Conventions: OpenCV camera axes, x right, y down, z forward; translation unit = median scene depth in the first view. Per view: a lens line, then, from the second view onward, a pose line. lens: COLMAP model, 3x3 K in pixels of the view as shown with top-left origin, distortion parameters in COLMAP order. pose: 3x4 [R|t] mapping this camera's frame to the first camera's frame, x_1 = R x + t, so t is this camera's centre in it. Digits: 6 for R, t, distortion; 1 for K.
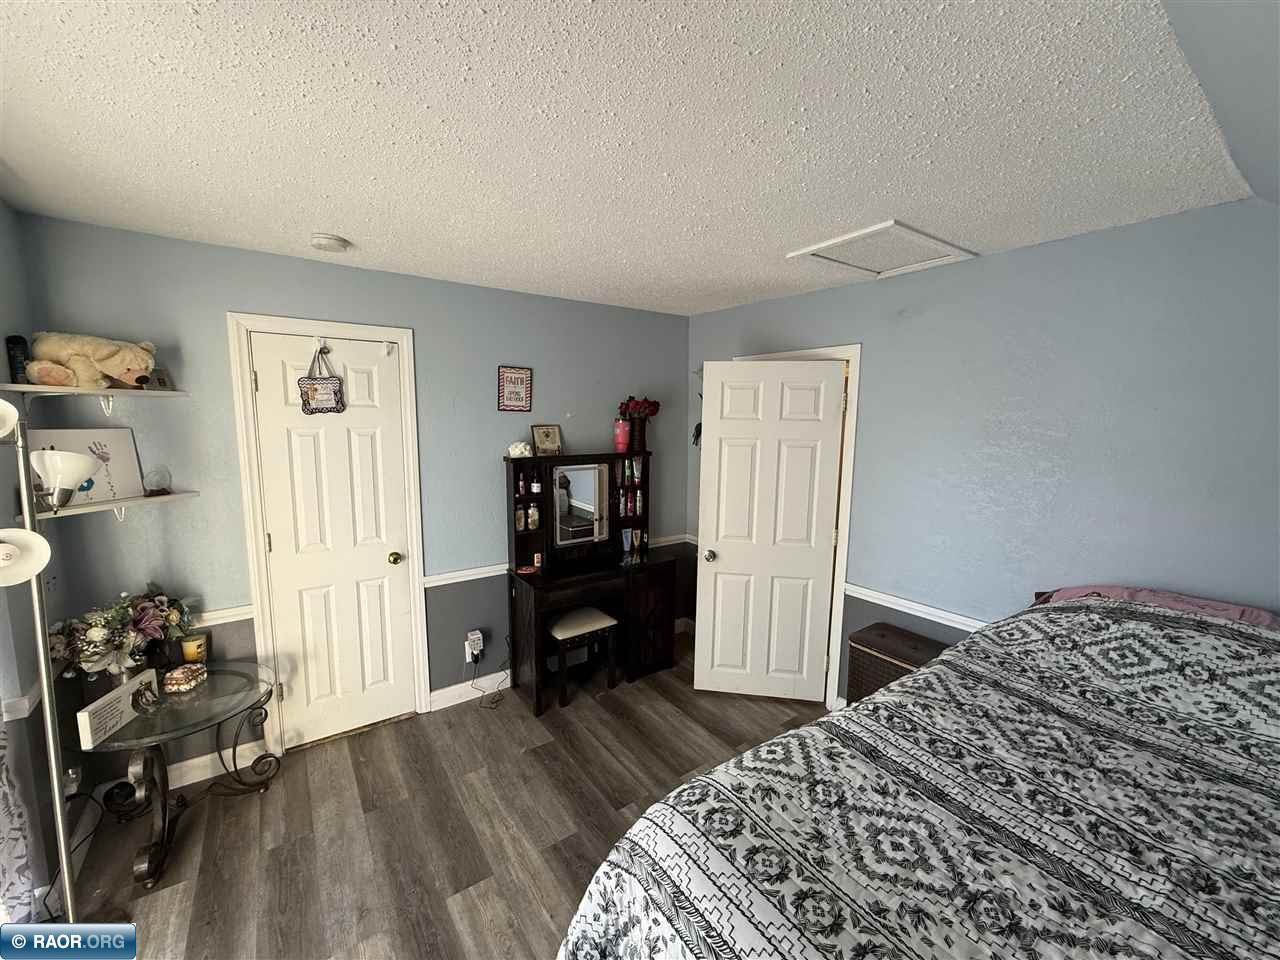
lens RADIAL K [[511.8, 0, 634.6], [0, 511.8, 478.9], [0, 0, 1]] dist [0.002047, -0.000798]
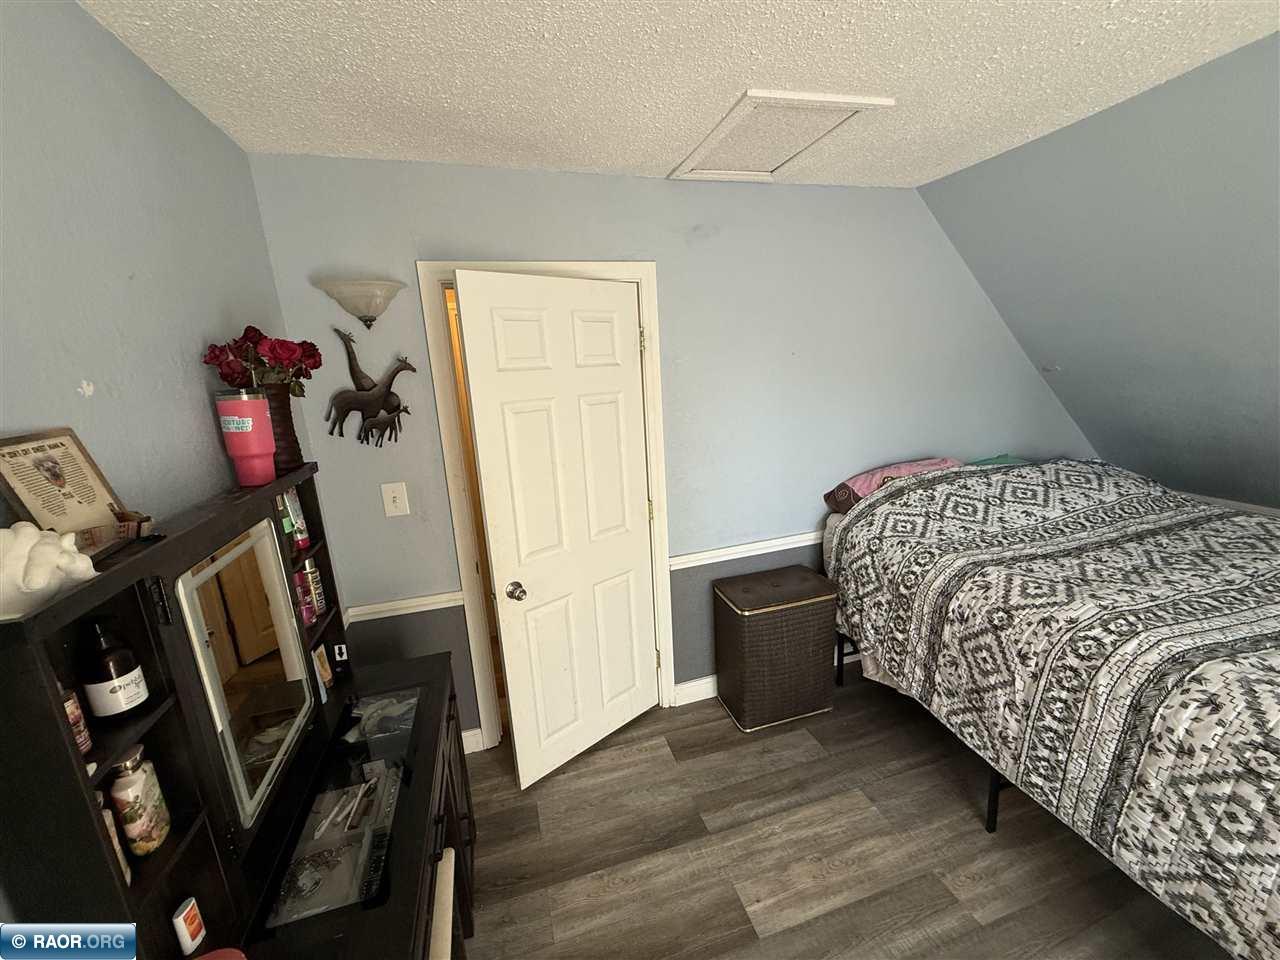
lens RADIAL K [[511.8, 0, 640.0], [0, 511.8, 480.0], [0, 0, 1]] dist [0.002047, -0.000798]
pose [[0.316348, -0.240463, 0.917661, -0.461687], [0.175770, 0.965448, 0.192391, -0.122291], [-0.932217, 0.100435, 0.347684, 0.994929]]
